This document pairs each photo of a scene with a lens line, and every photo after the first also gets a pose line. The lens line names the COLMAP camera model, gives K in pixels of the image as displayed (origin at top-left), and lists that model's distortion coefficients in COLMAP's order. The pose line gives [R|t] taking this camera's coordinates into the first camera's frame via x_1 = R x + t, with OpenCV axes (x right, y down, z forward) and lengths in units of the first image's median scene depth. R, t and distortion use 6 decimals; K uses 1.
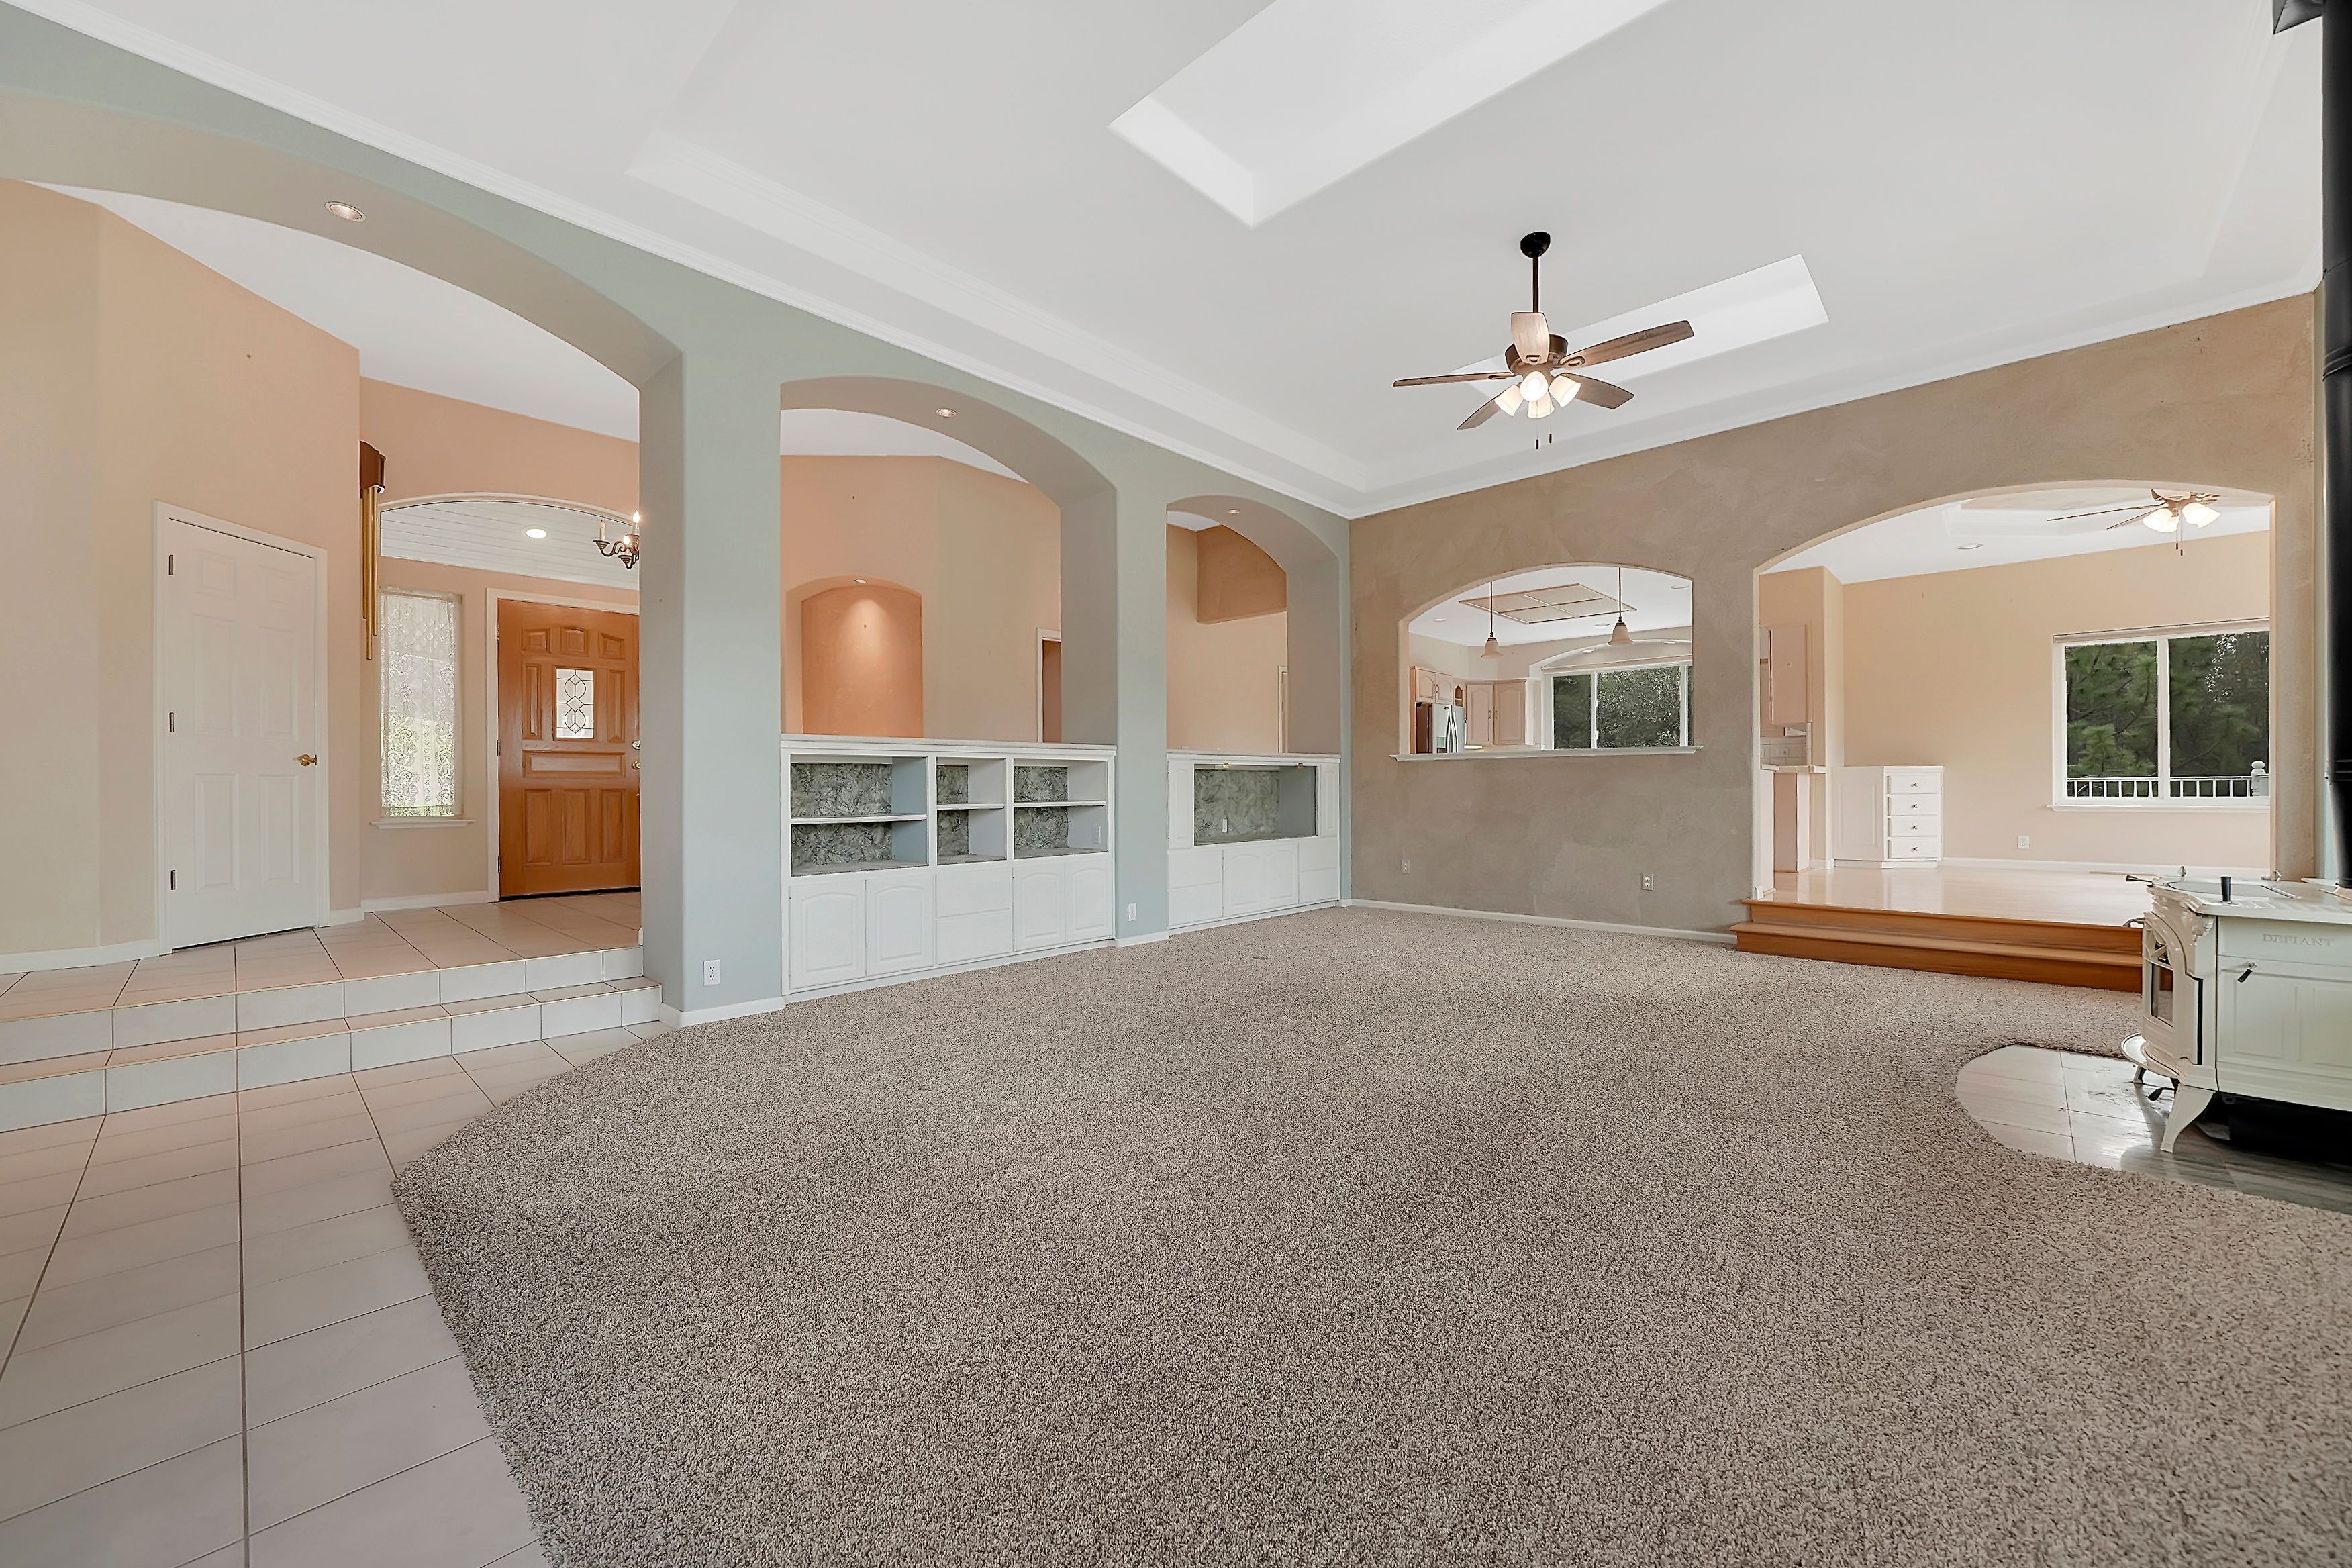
lens RADIAL K [[877.0, 0, 1178.2], [0, 877.0, 786.2], [0, 0, 1]] dist [-0.019504, 0.001997]
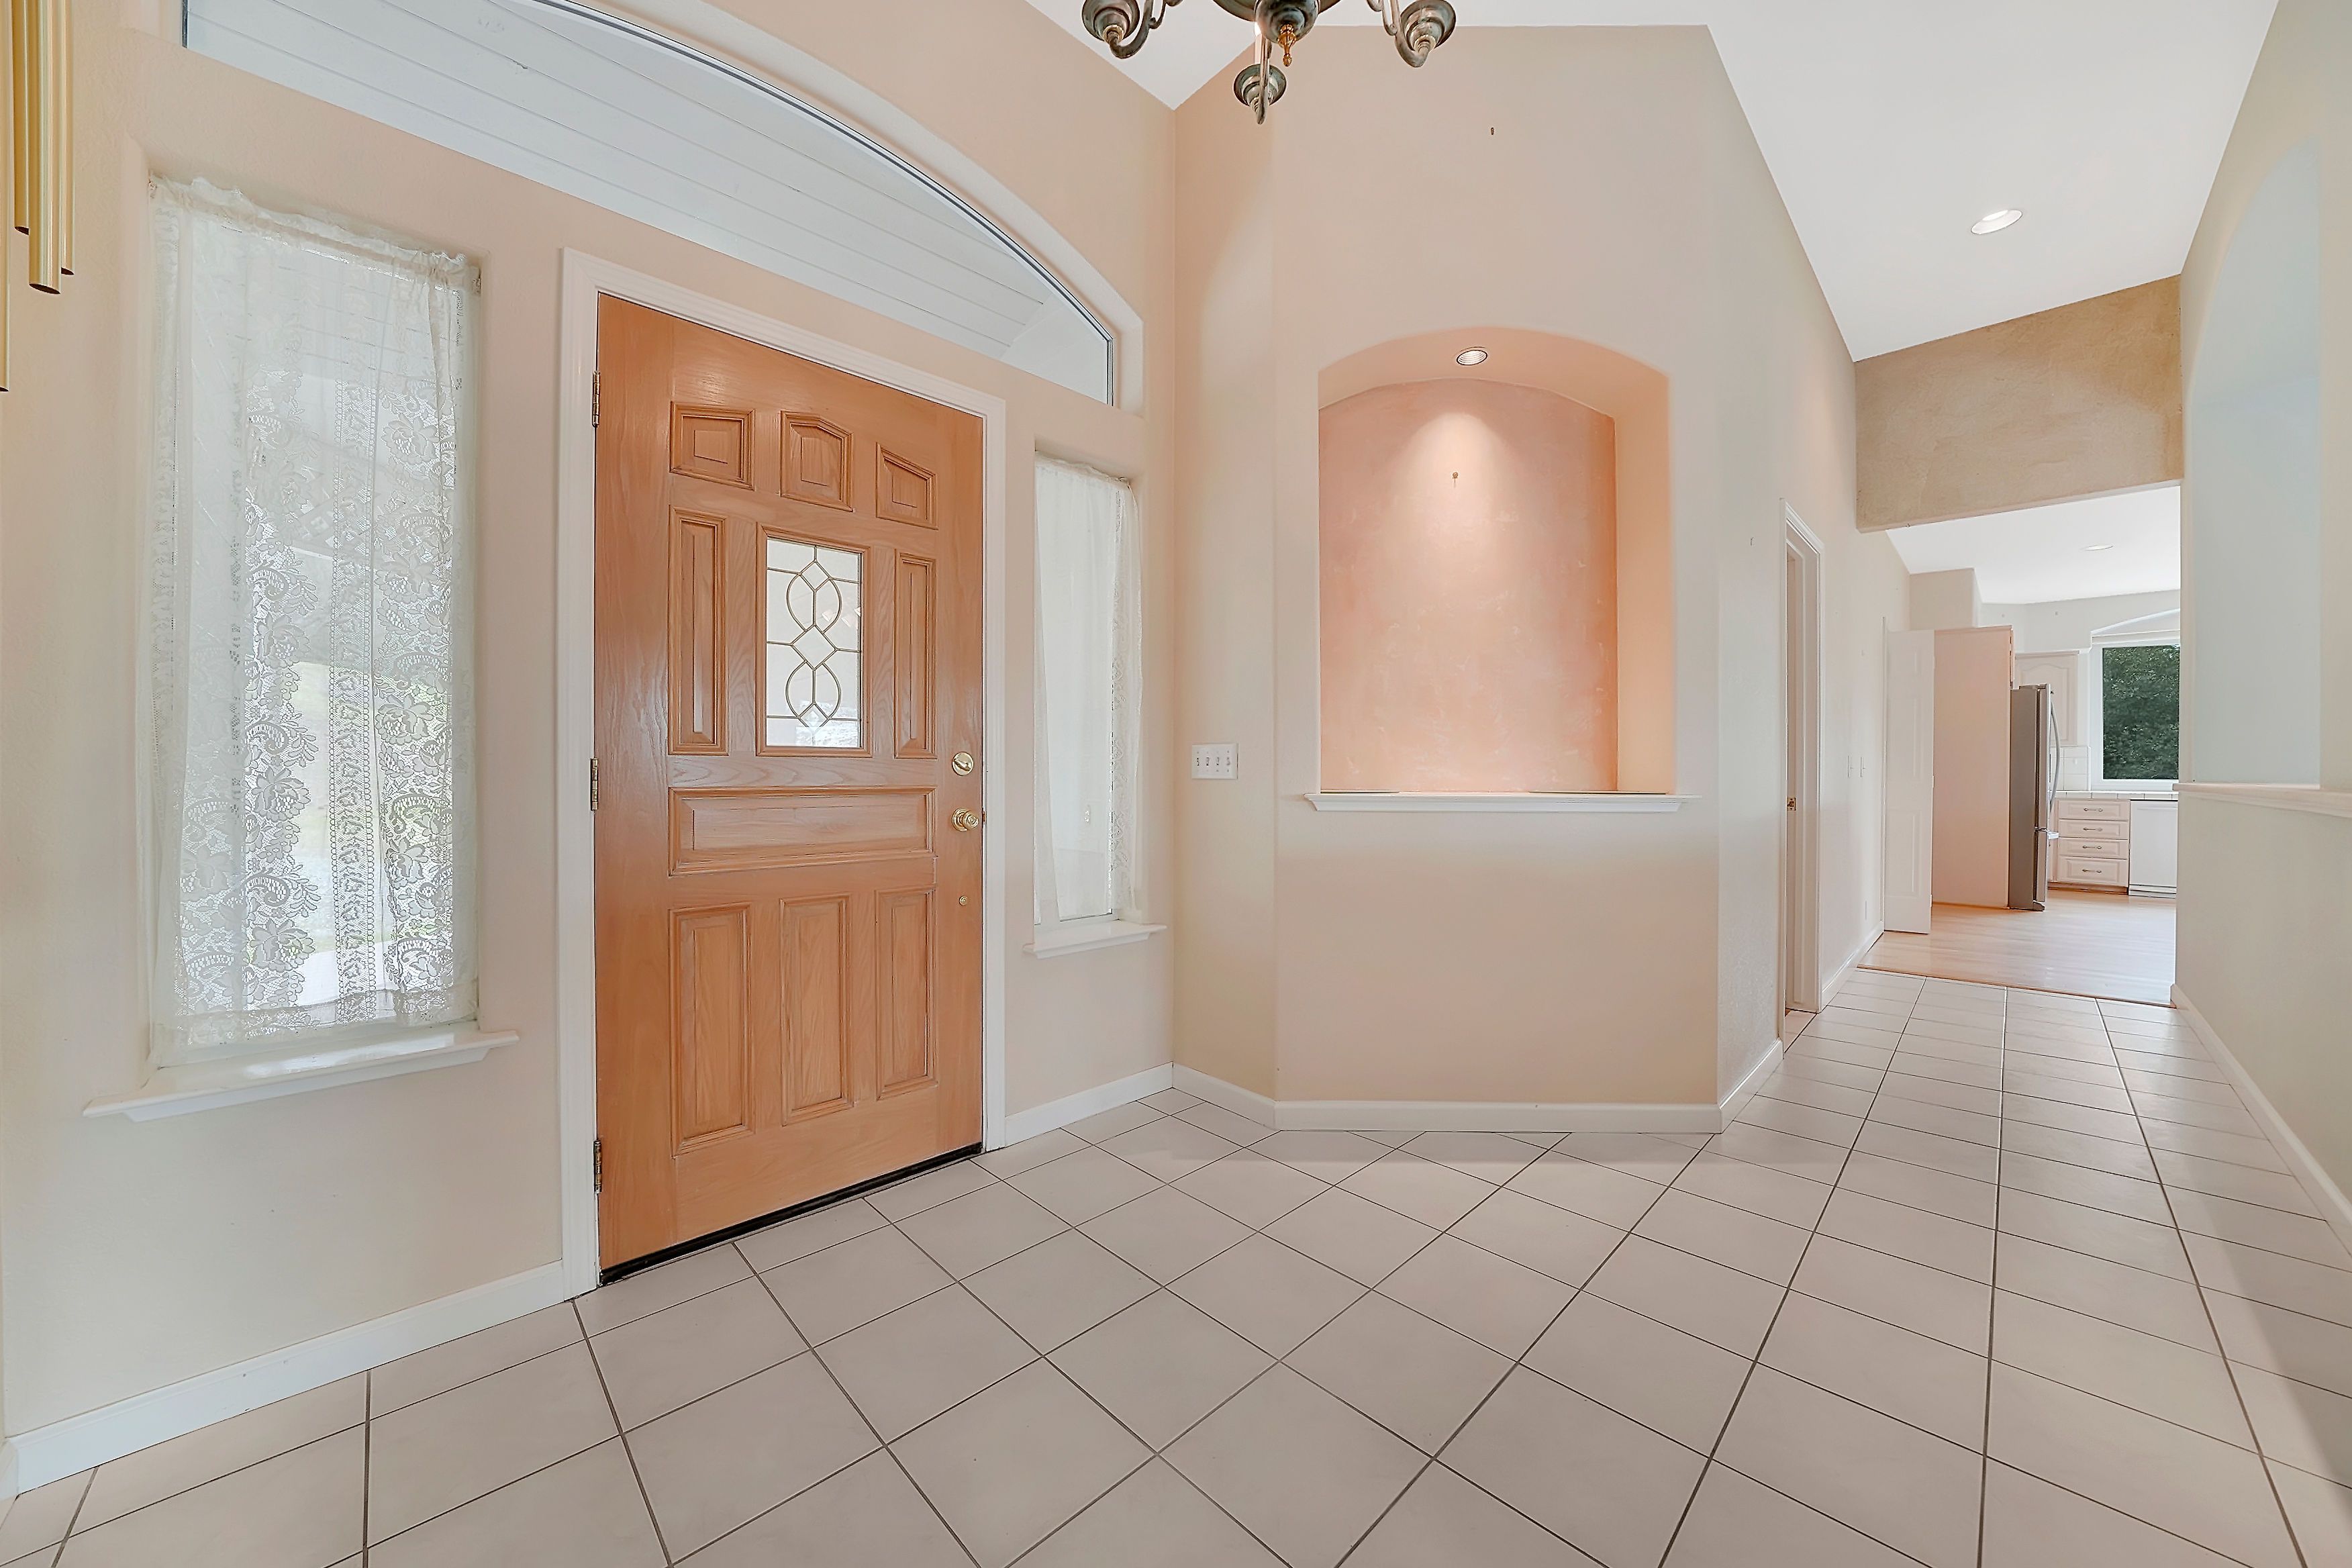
lens RADIAL K [[847.4, 0, 1178.9], [0, 847.4, 789.0], [0, 0, 1]] dist [-0.020683, -0.000067]
pose [[0.997760, 0.007710, -0.066451, -0.529197], [-0.007175, 0.999940, 0.008287, -0.043108], [0.066511, -0.007791, 0.997755, 0.679796]]
